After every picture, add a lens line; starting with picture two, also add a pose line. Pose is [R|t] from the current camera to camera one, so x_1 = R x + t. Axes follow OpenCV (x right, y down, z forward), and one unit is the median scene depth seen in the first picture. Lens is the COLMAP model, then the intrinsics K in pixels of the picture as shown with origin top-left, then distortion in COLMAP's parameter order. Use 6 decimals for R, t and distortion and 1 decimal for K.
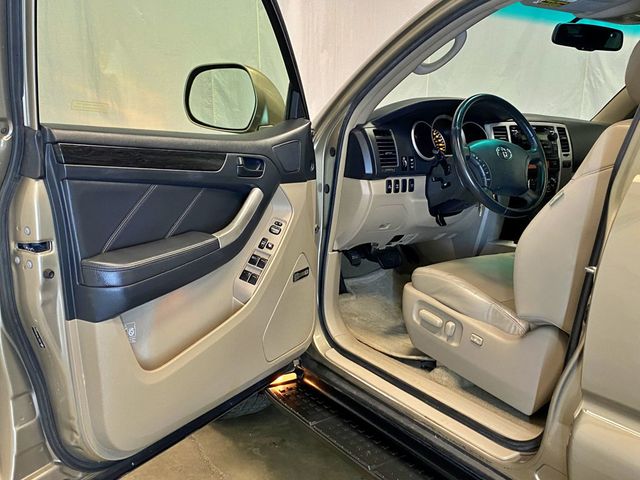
lens RADIAL K [[660.5, 0, 312.3], [0, 660.5, 241.2], [0, 0, 1]] dist [0.182424, -0.583928]
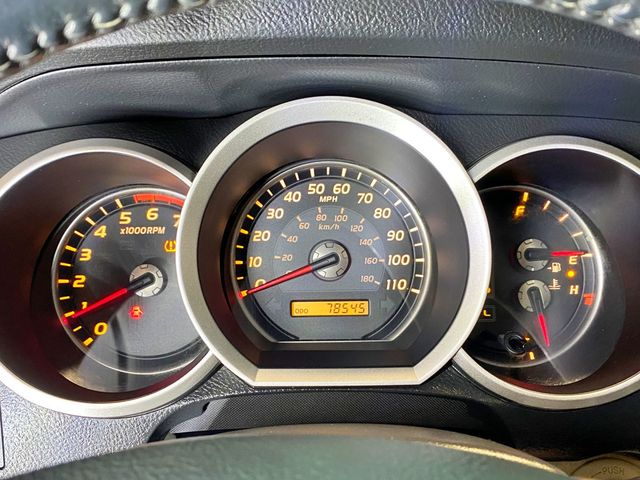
lens RADIAL K [[660.5, 0, 312.3], [0, 660.5, 241.2], [0, 0, 1]] dist [0.182424, -0.583928]
pose [[0.836293, 0.128388, -0.533038, 0.287889], [-0.080401, 0.990404, 0.112408, -0.180384], [0.542355, -0.051149, 0.838591, 0.900148]]
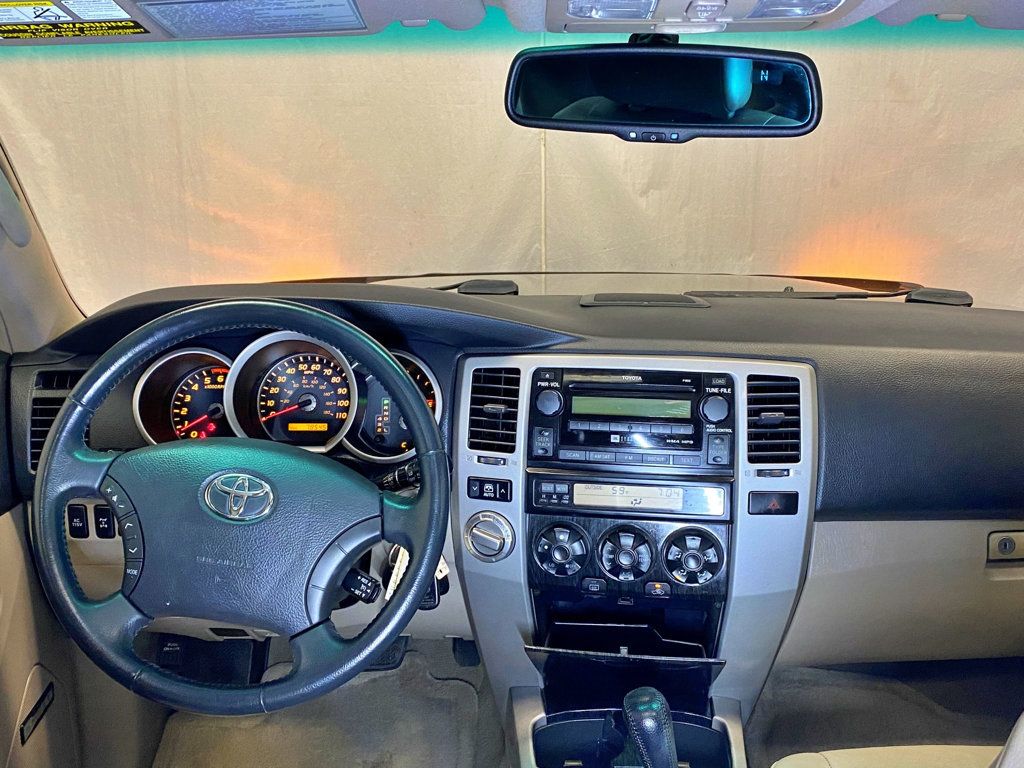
lens RADIAL K [[1056.9, 0, 499.7], [0, 1056.9, 385.9], [0, 0, 1]] dist [0.182424, -0.583928]
pose [[0.803928, 0.121989, -0.582081, 0.637044], [-0.089737, 0.992413, 0.084046, -0.225280], [0.587917, -0.015332, 0.808776, 0.630862]]
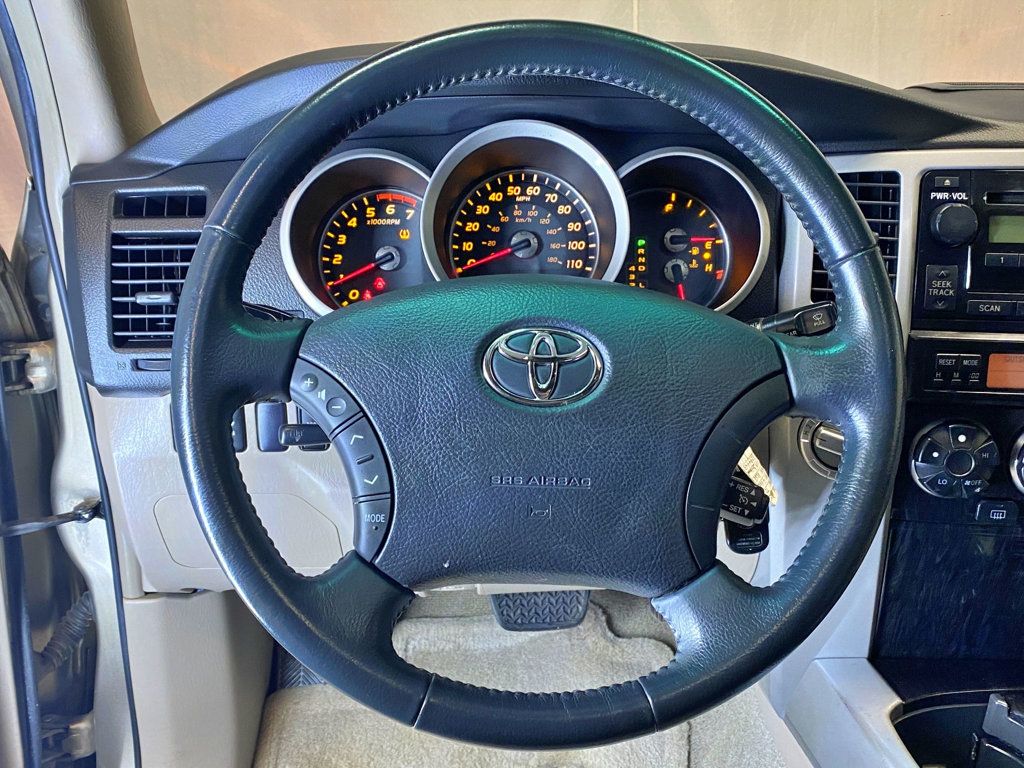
lens RADIAL K [[1056.9, 0, 499.7], [0, 1056.9, 385.9], [0, 0, 1]] dist [0.182424, -0.583928]
pose [[0.831689, 0.147964, -0.535164, 0.407726], [-0.081025, 0.985864, 0.146655, -0.159513], [0.549298, -0.078609, 0.831921, 0.716951]]
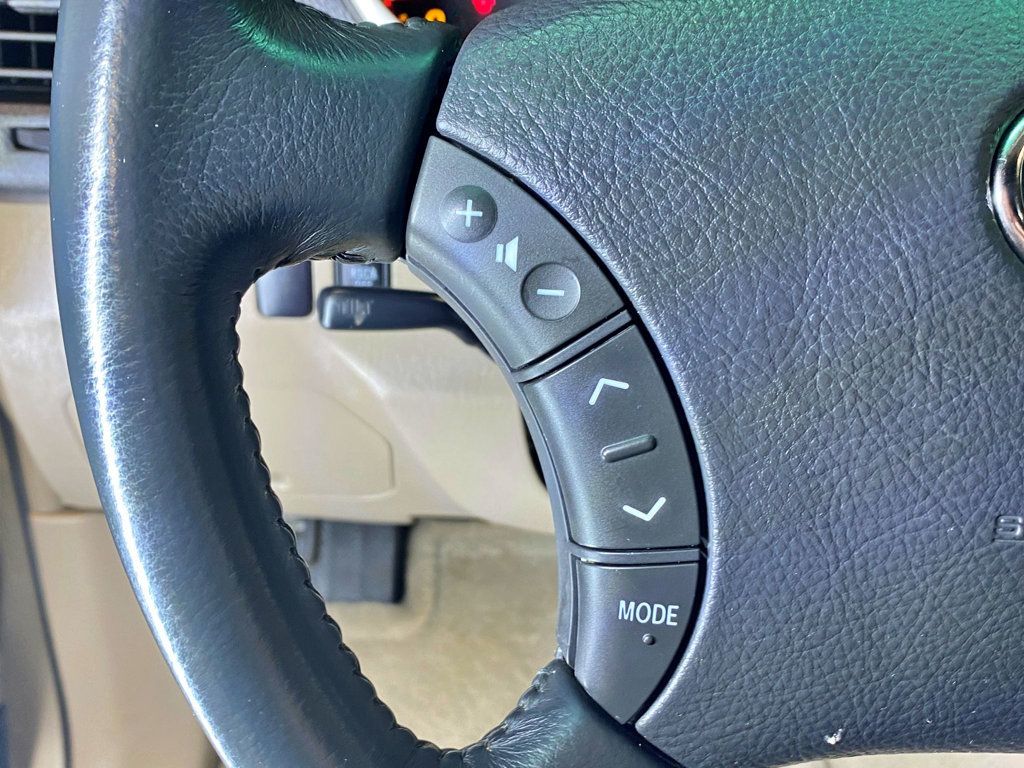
lens RADIAL K [[1072.9, 0, 509.6], [0, 1072.9, 402.6], [0, 0, 1]] dist [0.008800, -0.007909]
pose [[0.846979, 0.281642, -0.450894, 0.269686], [-0.132466, 0.933193, 0.334070, -0.132318], [0.514859, -0.223222, 0.827703, 0.839372]]
